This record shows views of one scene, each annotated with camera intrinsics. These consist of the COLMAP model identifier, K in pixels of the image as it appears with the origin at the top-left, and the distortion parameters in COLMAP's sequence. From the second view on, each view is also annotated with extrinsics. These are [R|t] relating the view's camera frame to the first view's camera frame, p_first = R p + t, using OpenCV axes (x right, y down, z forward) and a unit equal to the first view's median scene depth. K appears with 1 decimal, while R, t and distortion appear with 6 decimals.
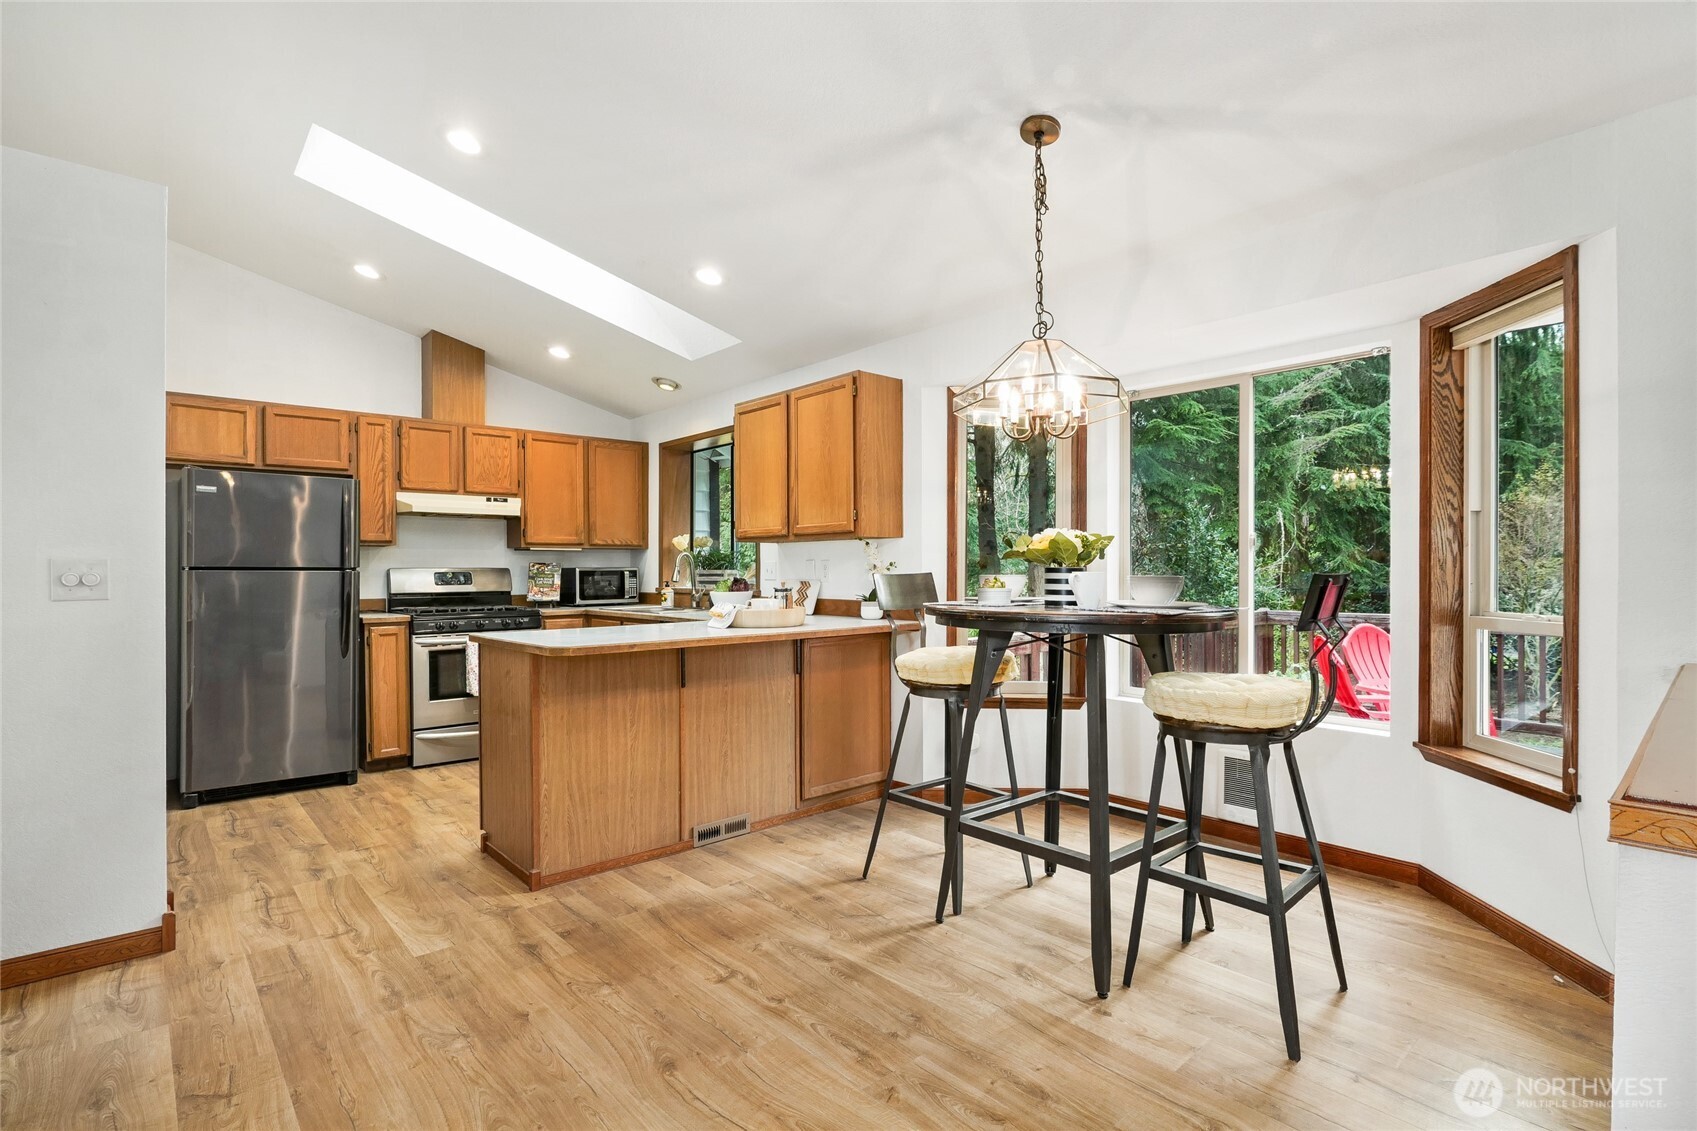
lens RADIAL K [[817.2, 0, 842.3], [0, 817.2, 576.0], [0, 0, 1]] dist [0.002424, 0.000496]
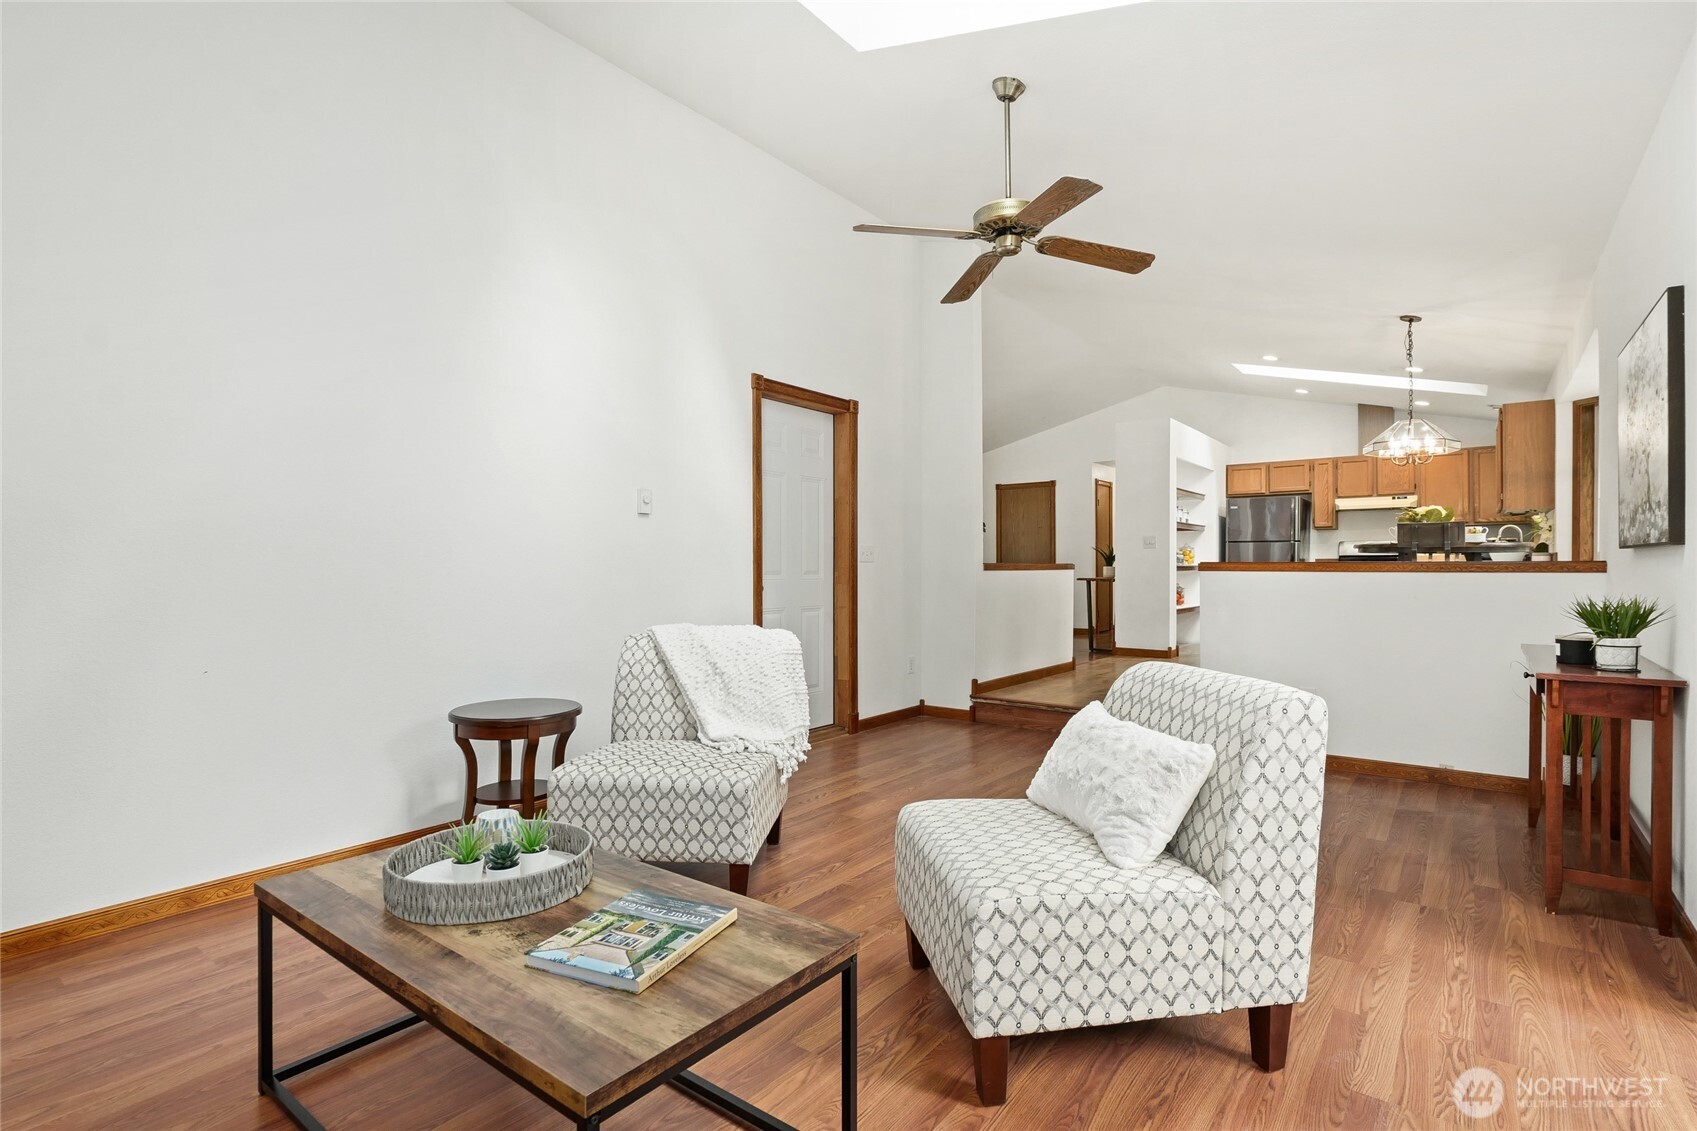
lens RADIAL K [[817.2, 0, 857.4], [0, 817.2, 569.1], [0, 0, 1]] dist [0.002424, 0.000496]
pose [[0.214021, 0.005305, -0.976815, 1.003006], [-0.006818, 0.999969, 0.003937, 0.052021], [0.976805, 0.005818, 0.214050, -0.419796]]
